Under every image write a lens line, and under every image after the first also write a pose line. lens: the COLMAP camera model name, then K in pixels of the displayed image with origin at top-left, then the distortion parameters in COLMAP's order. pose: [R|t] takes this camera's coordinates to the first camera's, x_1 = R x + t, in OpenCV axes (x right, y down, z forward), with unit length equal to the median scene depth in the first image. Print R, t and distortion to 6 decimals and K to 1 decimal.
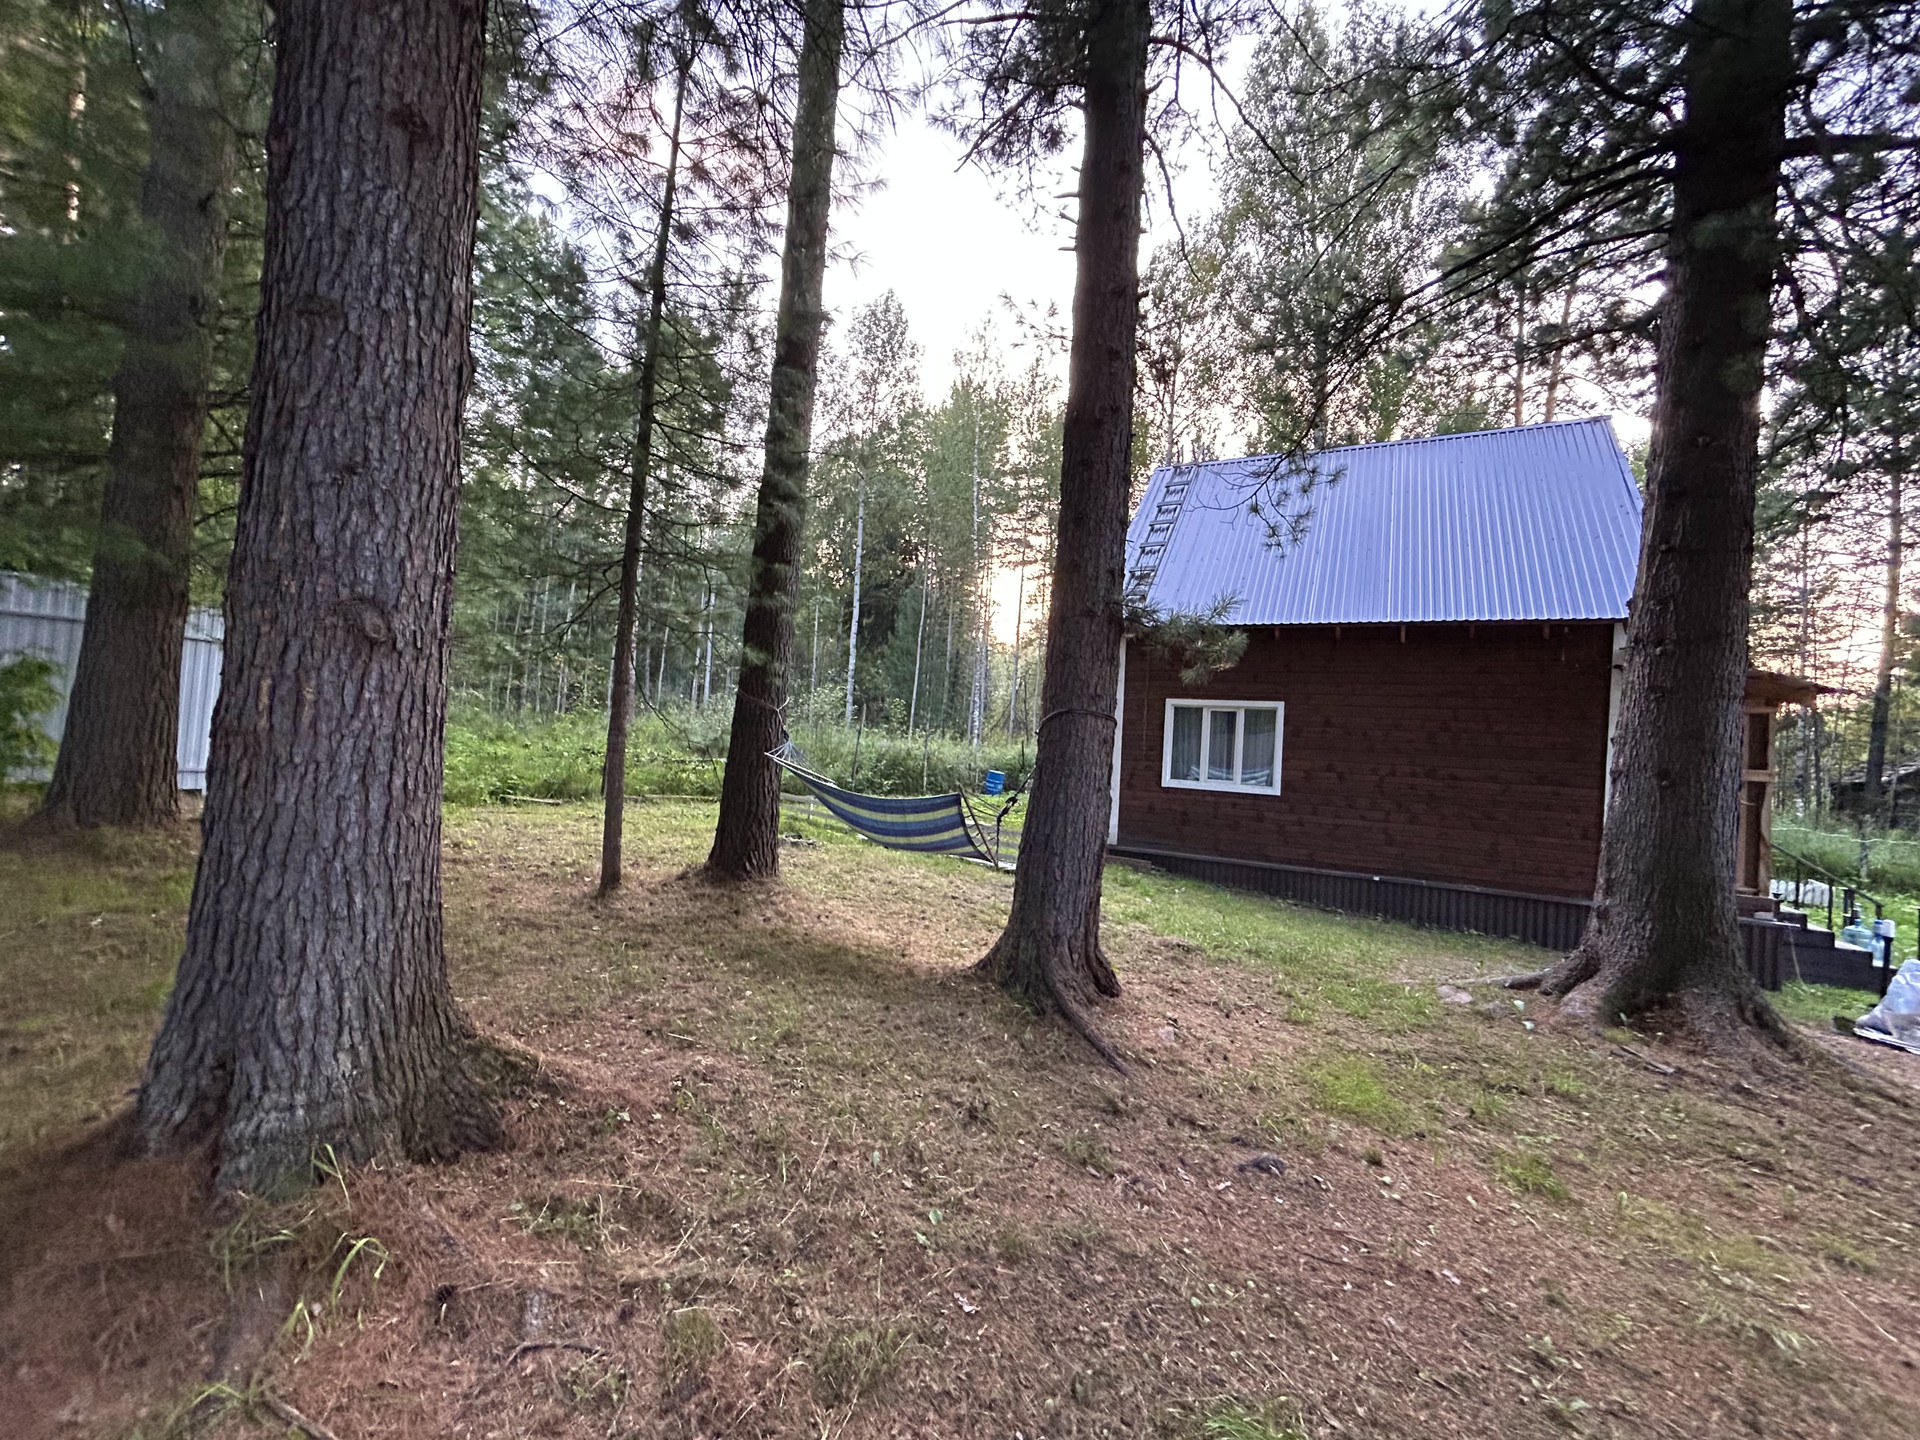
lens RADIAL K [[769.3, 0, 955.8], [0, 769.3, 723.3], [0, 0, 1]] dist [-0.000310, -0.000241]
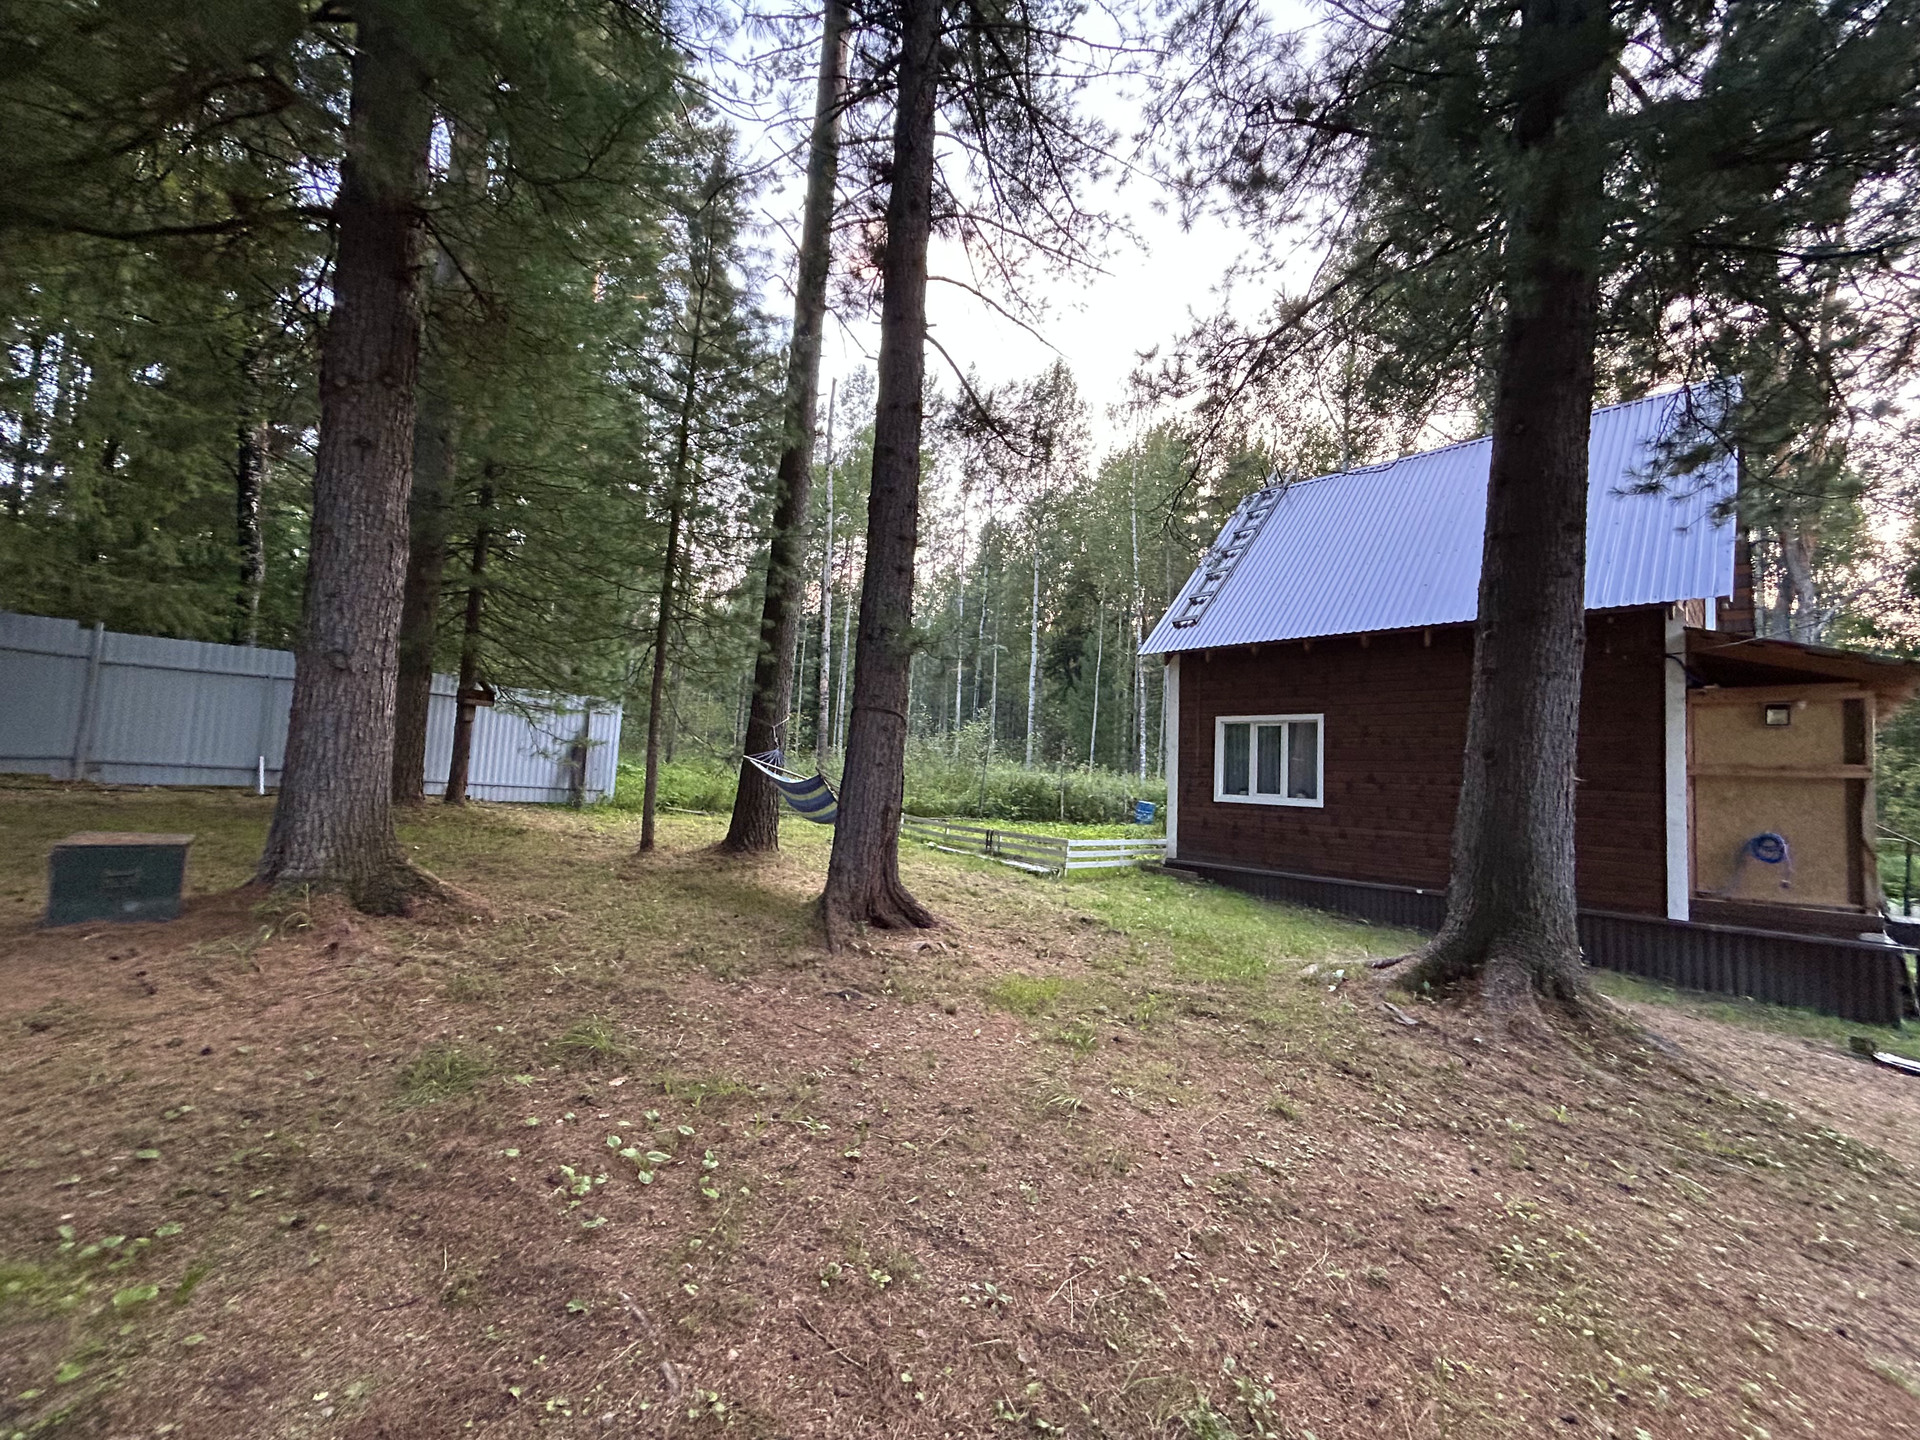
lens RADIAL K [[769.8, 0, 958.6], [0, 769.8, 729.4], [0, 0, 1]] dist [0.001884, 0.000240]
pose [[0.947295, -0.035744, -0.318362, 0.312857], [0.018547, 0.998208, -0.056887, 0.043045], [0.319825, 0.047984, 0.946261, -0.104125]]
